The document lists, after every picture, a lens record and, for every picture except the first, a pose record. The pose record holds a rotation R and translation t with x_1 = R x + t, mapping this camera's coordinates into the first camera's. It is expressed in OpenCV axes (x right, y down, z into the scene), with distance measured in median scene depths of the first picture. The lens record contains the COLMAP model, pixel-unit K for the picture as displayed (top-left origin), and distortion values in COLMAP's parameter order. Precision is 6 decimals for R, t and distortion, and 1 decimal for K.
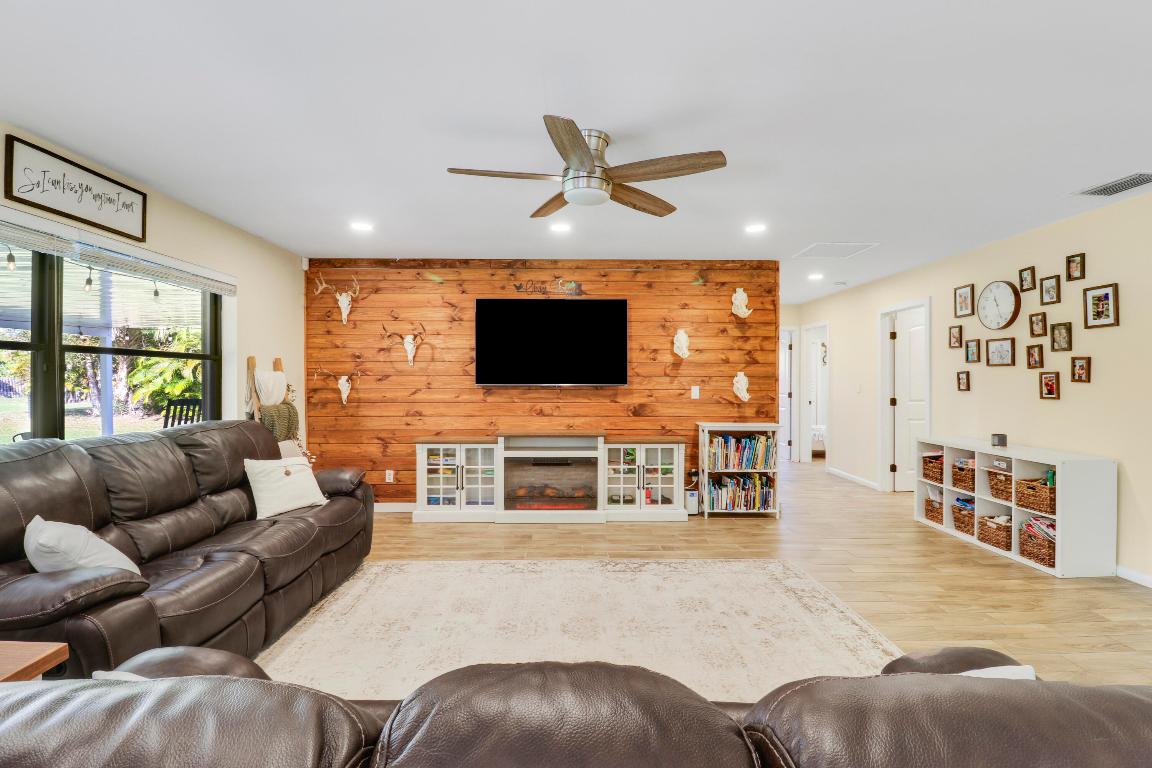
lens RADIAL K [[536.7, 0, 580.3], [0, 536.7, 391.1], [0, 0, 1]] dist [-0.001006, -0.013787]
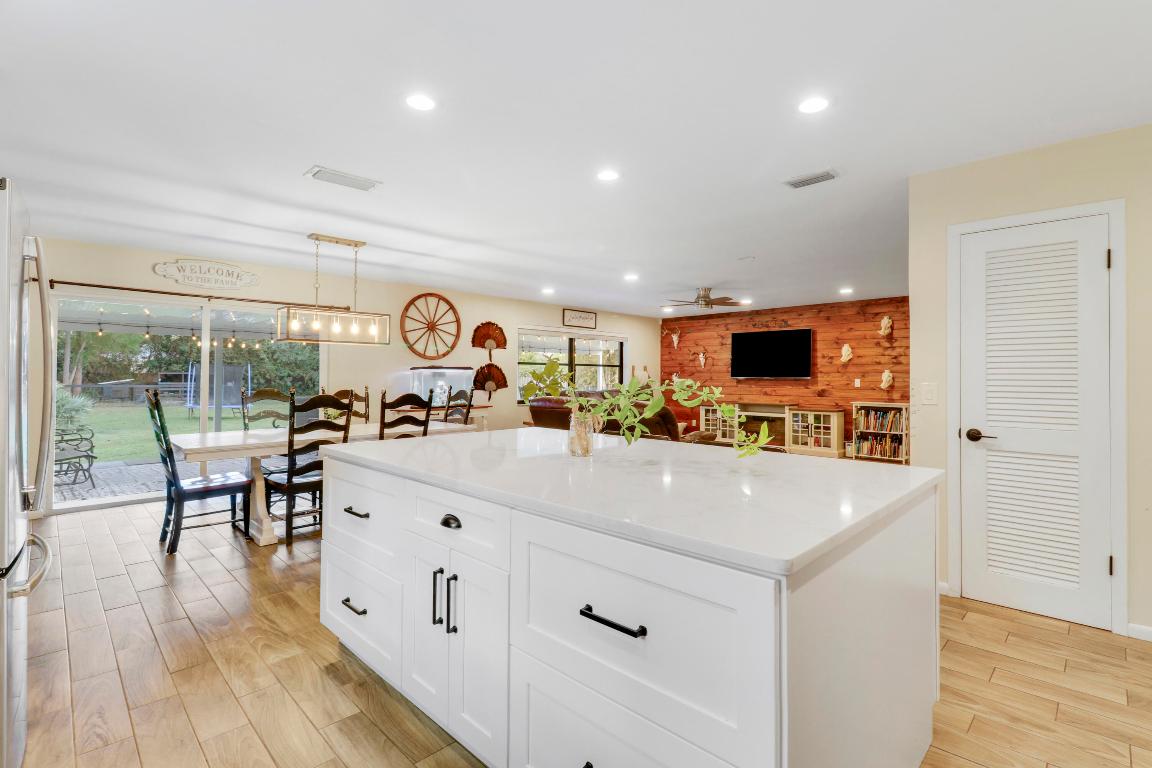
lens RADIAL K [[532.9, 0, 576.0], [0, 532.9, 384.0], [0, 0, 1]] dist [-0.001410, -0.000108]
pose [[0.693257, 0.009578, -0.720627, 0.815668], [-0.019454, 0.999796, -0.005427, 0.032436], [0.720428, 0.017782, 0.693302, -0.743370]]
